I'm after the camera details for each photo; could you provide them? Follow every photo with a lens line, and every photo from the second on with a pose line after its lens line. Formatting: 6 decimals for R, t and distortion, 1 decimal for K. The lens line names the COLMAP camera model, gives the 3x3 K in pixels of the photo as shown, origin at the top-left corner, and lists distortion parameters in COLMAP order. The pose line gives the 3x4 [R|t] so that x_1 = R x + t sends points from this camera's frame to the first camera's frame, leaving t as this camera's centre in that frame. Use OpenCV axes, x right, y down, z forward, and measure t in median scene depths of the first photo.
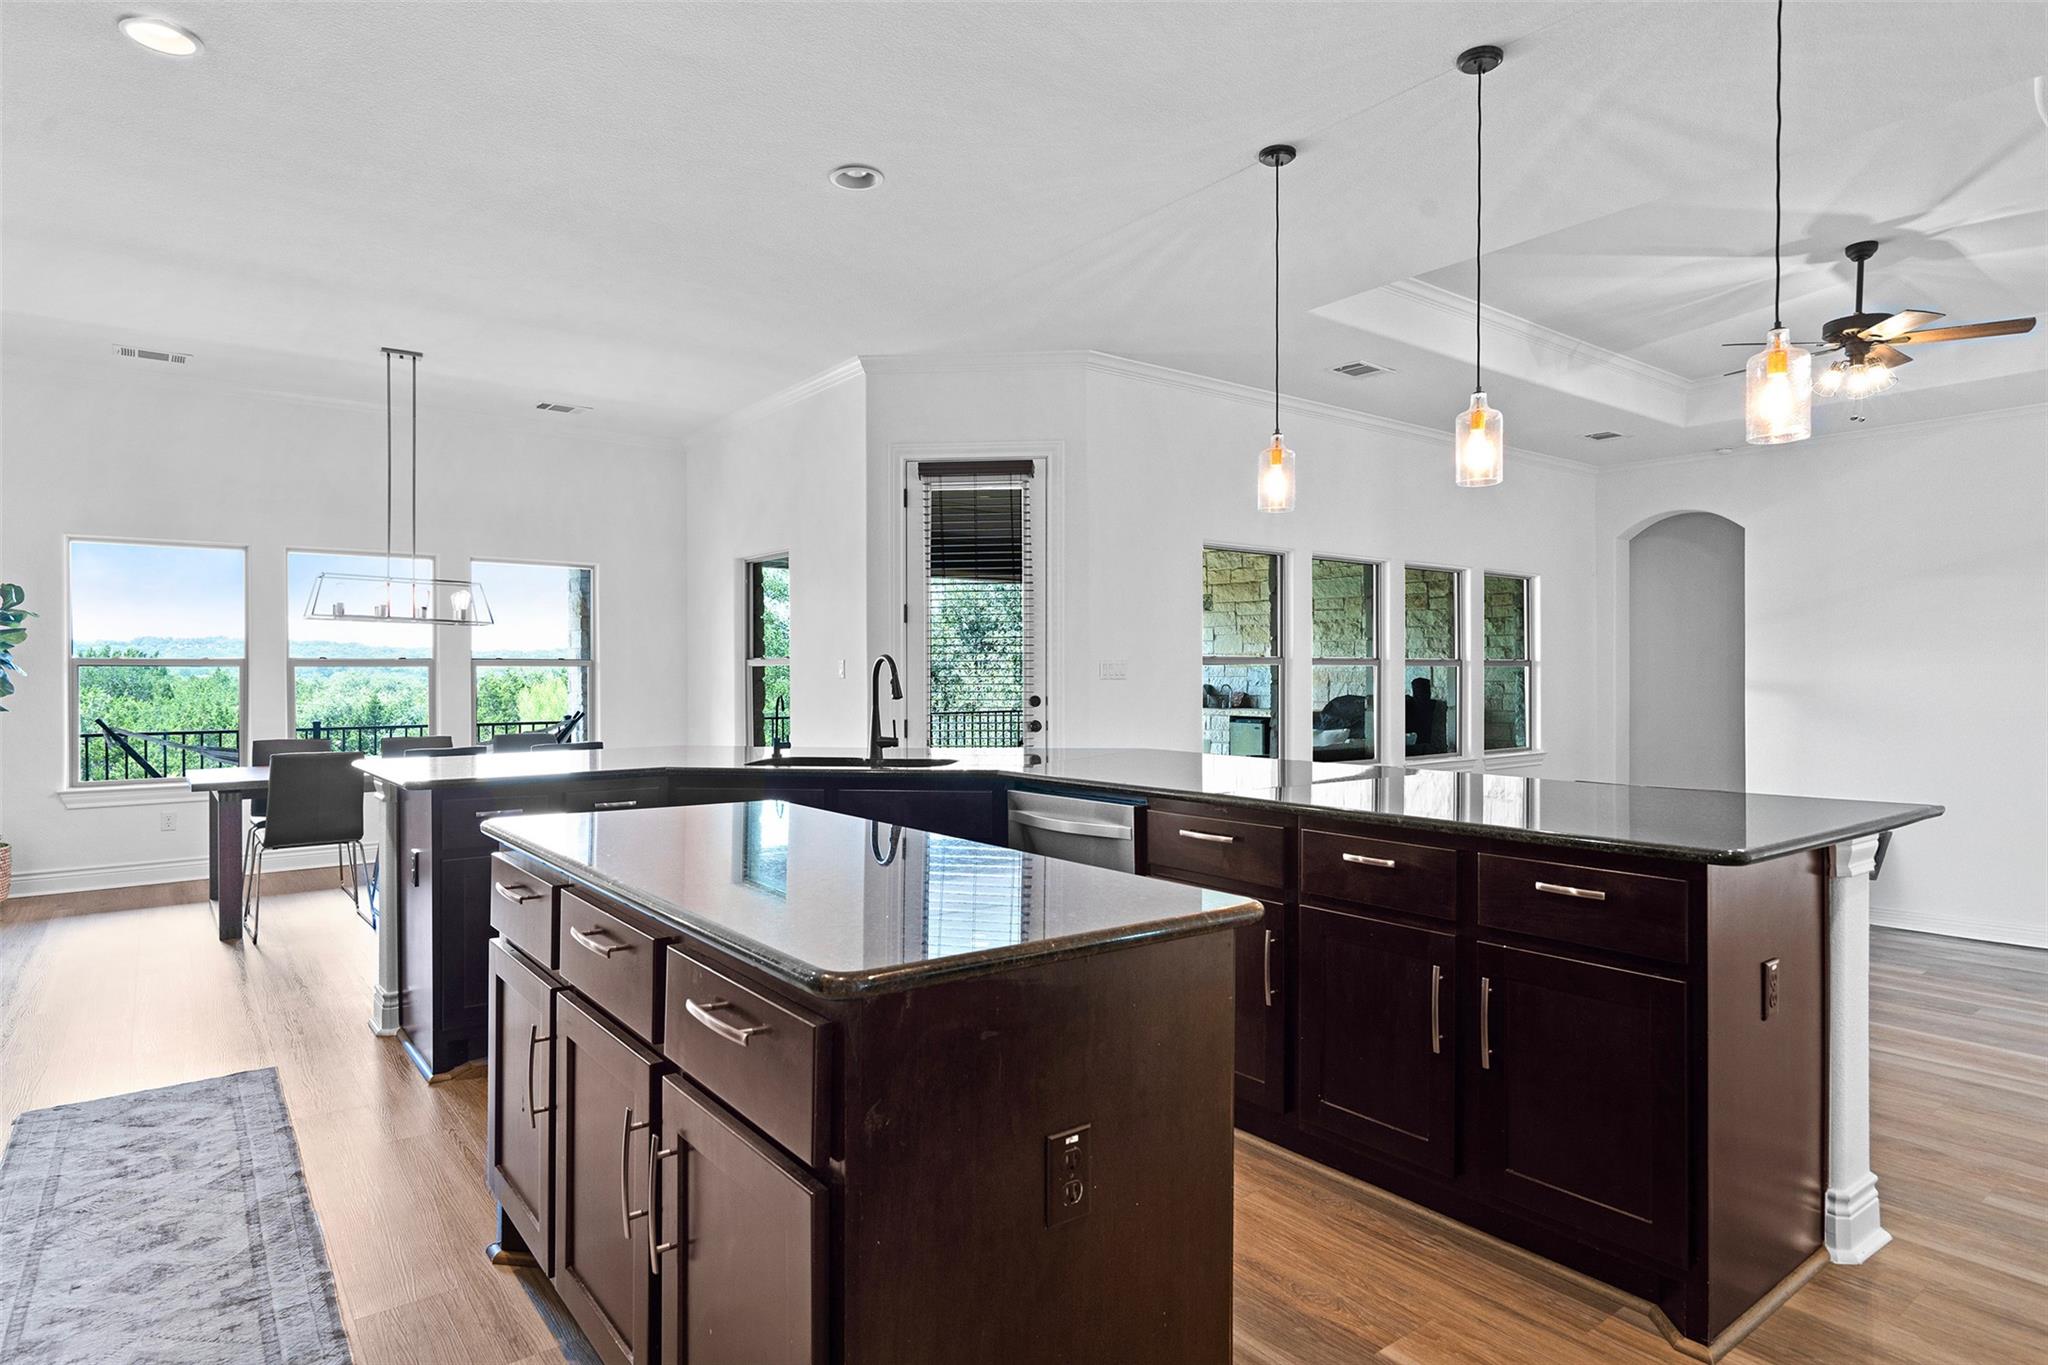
lens RADIAL K [[1122.4, 0, 1015.2], [0, 1122.4, 677.4], [0, 0, 1]] dist [0.002450, -0.002019]
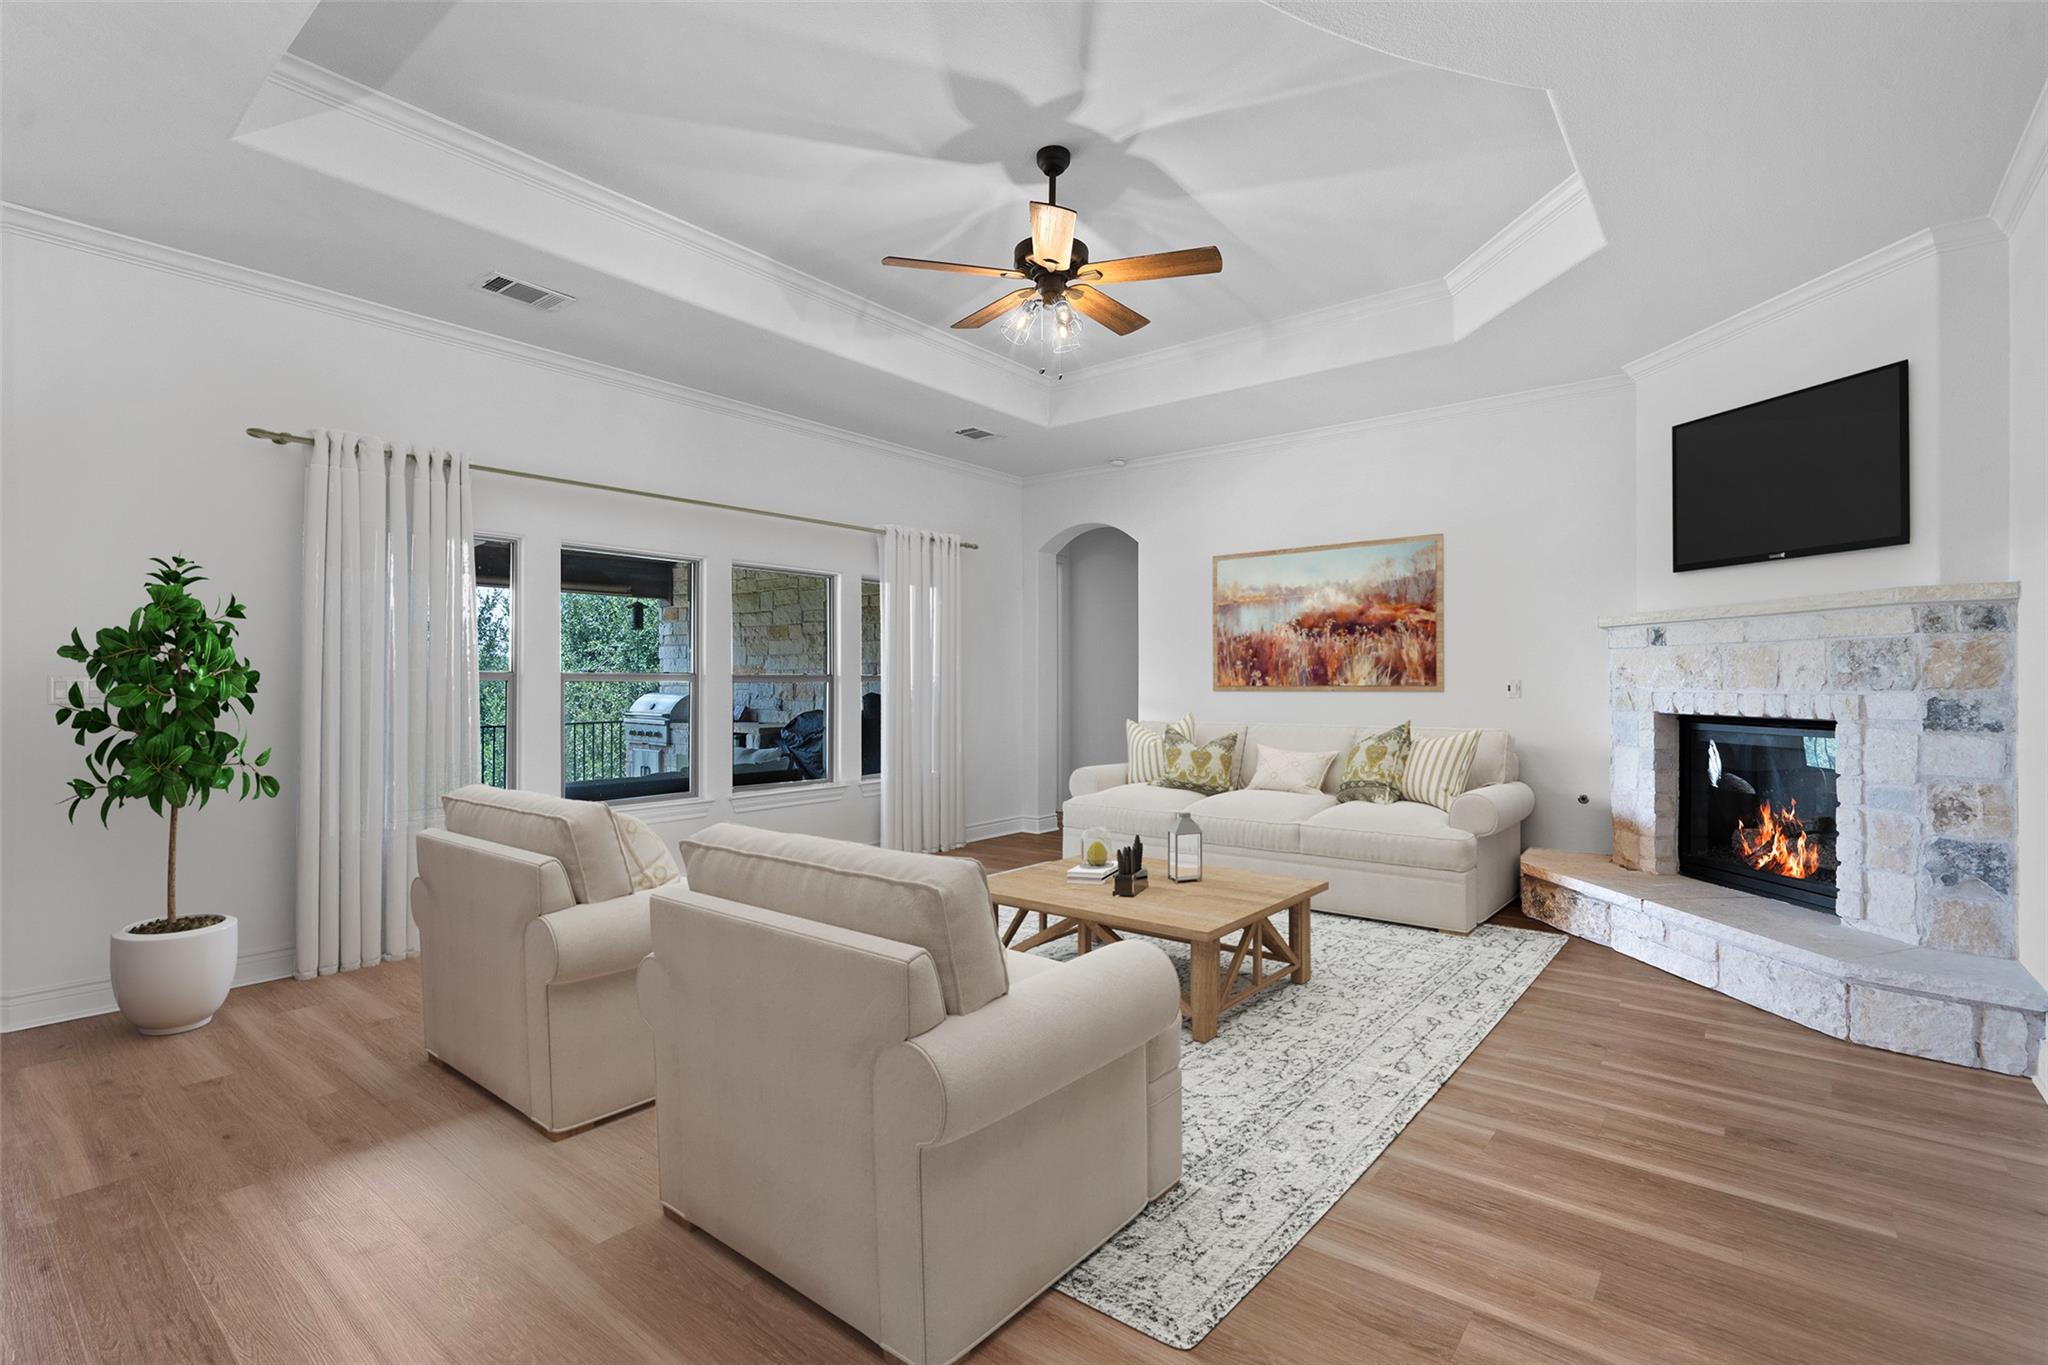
lens RADIAL K [[927.5, 0, 1032.1], [0, 927.5, 683.5], [0, 0, 1]] dist [-0.000940, 0.000363]
pose [[0.970701, 0.003583, 0.240262, 0.517649], [-0.003328, 0.999993, -0.001464, -0.011475], [-0.240266, 0.000621, 0.970707, 0.331395]]
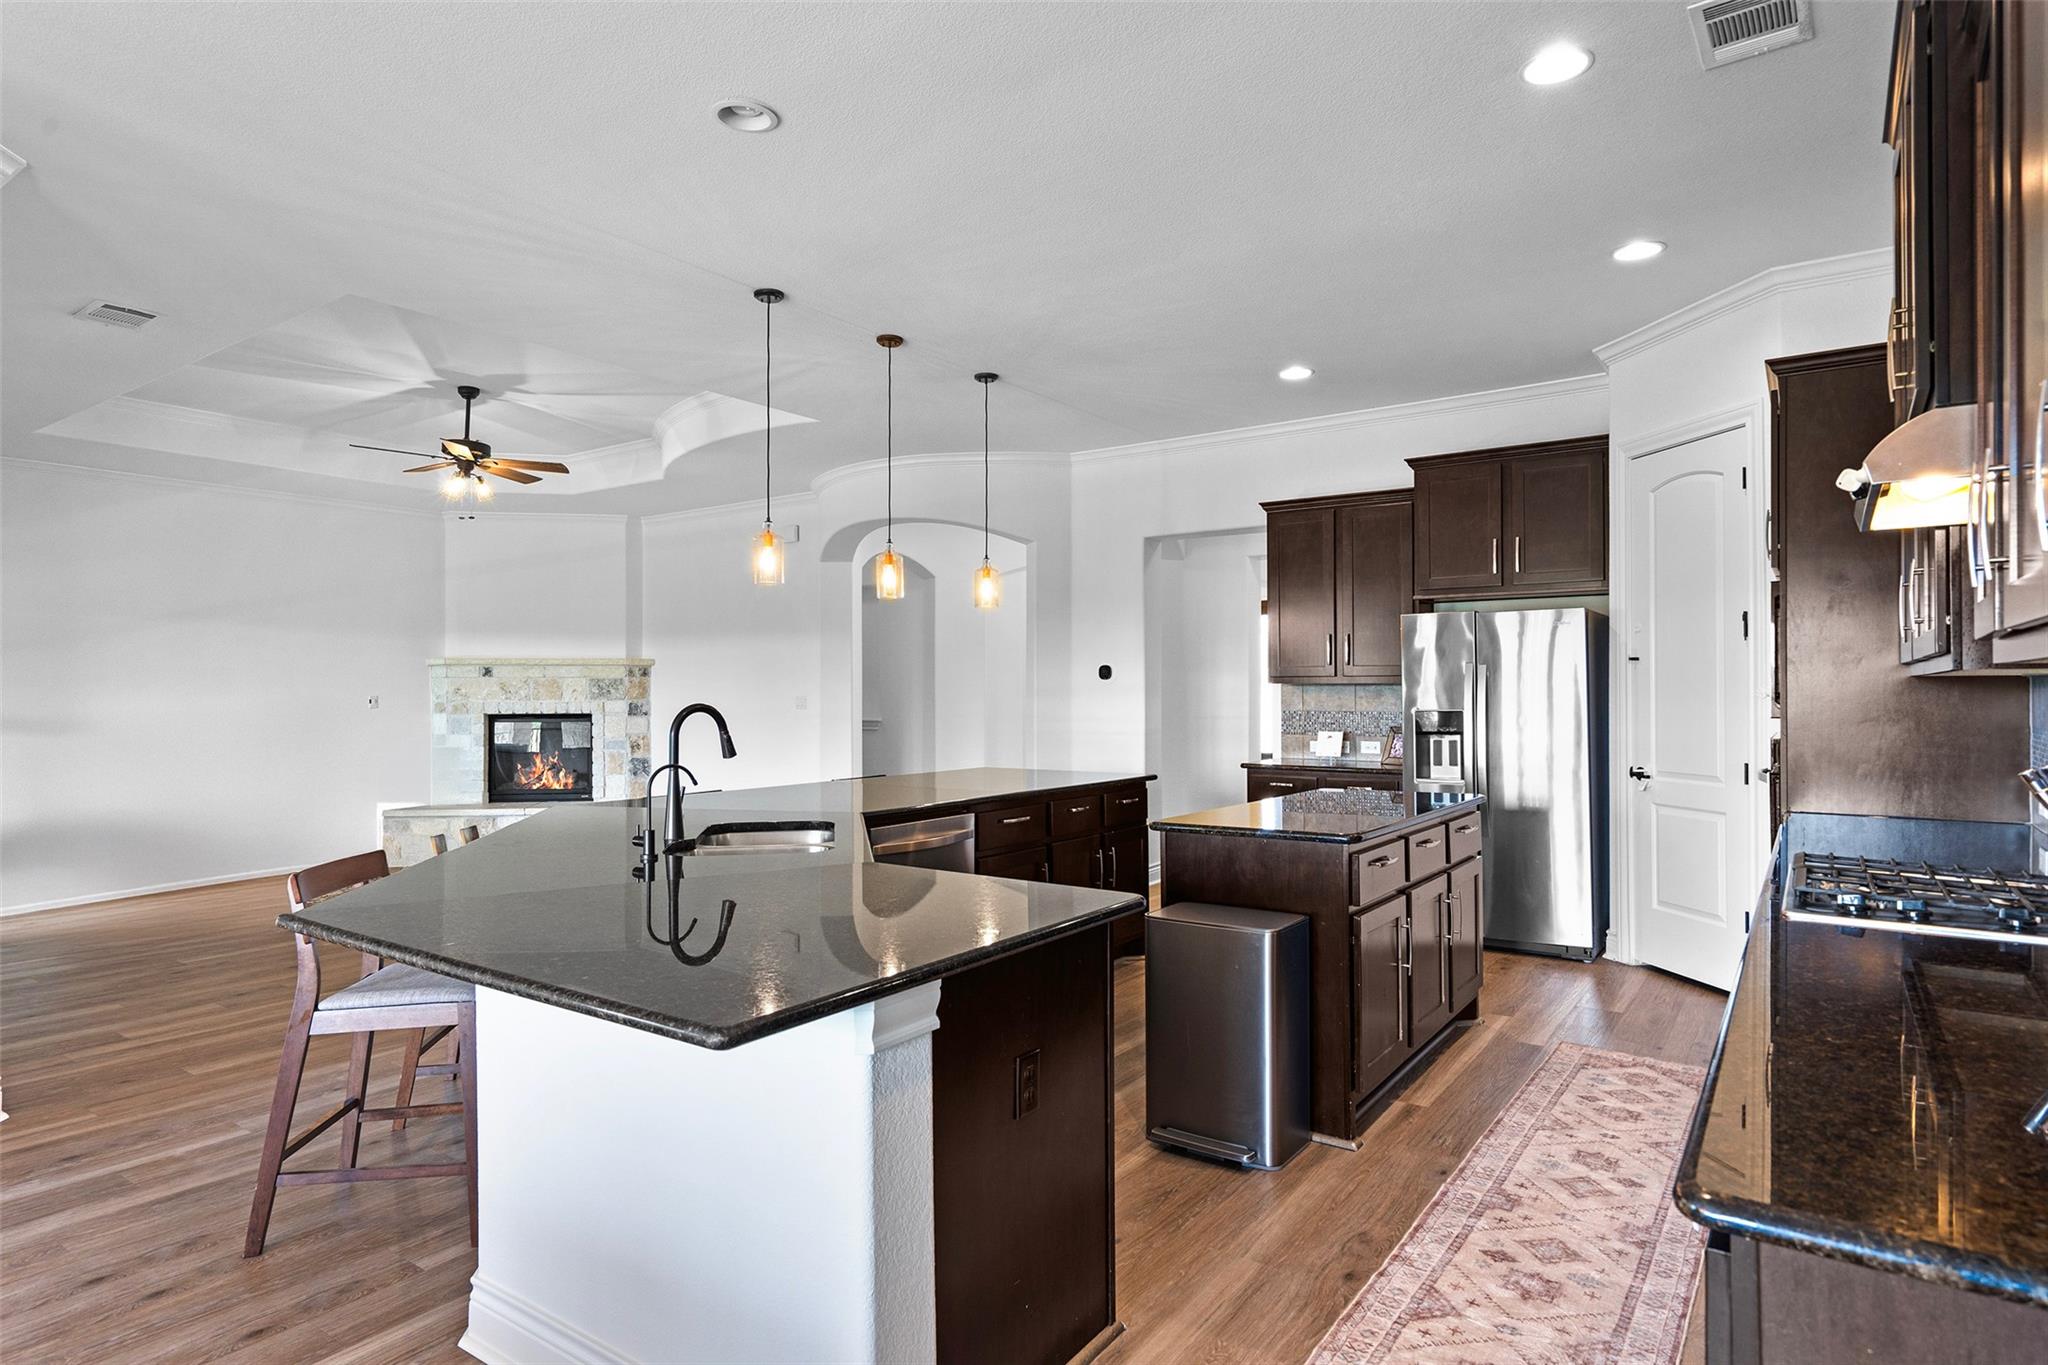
lens RADIAL K [[1122.4, 0, 1022.7], [0, 1122.4, 688.9], [0, 0, 1]] dist [0.002450, -0.002019]
pose [[-0.299331, 0.004489, 0.954139, -0.632170], [0.004207, 0.999985, -0.003385, -0.018173], [-0.954140, 0.003001, -0.299345, 0.684631]]
